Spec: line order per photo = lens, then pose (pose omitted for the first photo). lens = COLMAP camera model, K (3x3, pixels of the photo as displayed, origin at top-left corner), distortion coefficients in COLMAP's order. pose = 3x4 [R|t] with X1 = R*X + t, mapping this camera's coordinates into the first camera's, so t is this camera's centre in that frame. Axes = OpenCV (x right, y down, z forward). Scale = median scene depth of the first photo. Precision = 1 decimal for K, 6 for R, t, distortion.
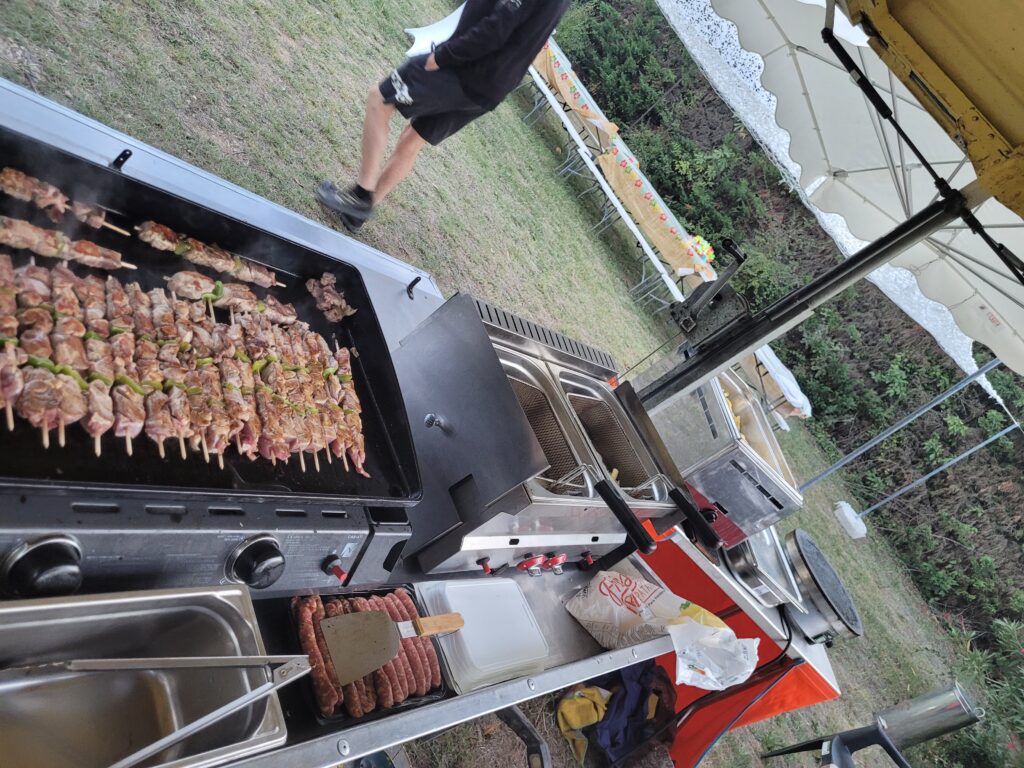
lens RADIAL K [[767.3, 0, 507.1], [0, 767.3, 384.7], [0, 0, 1]] dist [0.029706, -0.037946]
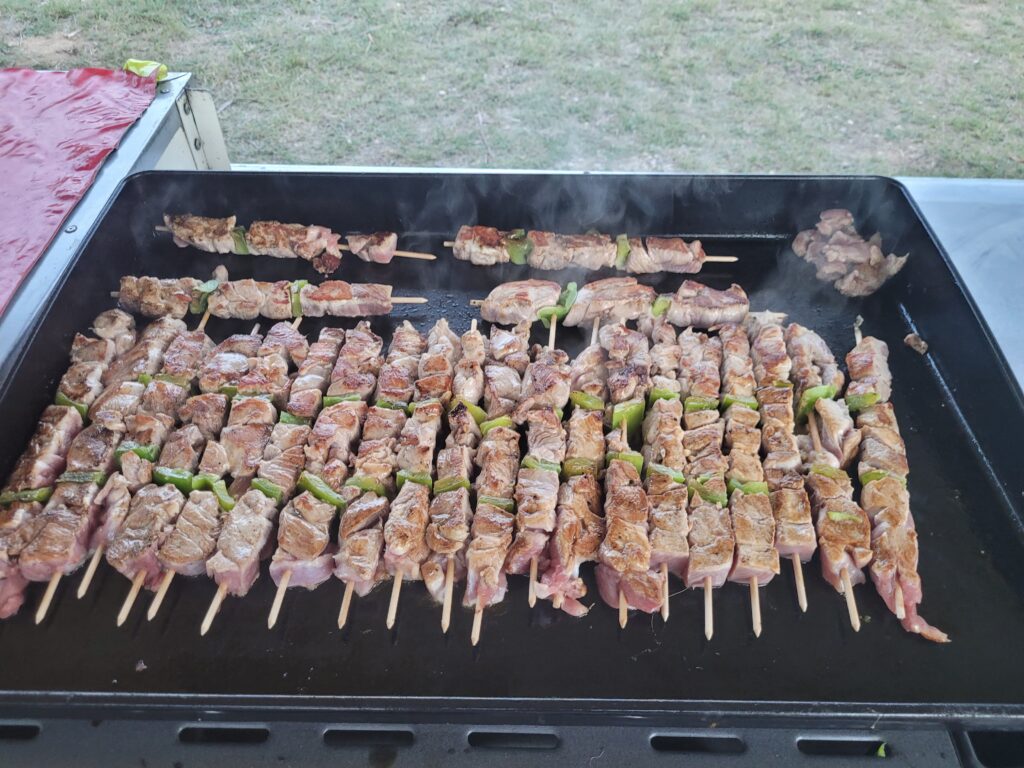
lens RADIAL K [[767.3, 0, 512.8], [0, 767.3, 381.2], [0, 0, 1]] dist [0.029706, -0.037946]
pose [[0.536078, -0.236492, -0.810365, 0.050557], [0.141631, 0.971546, -0.189838, 0.040109], [0.832203, -0.013005, 0.554319, 0.657674]]
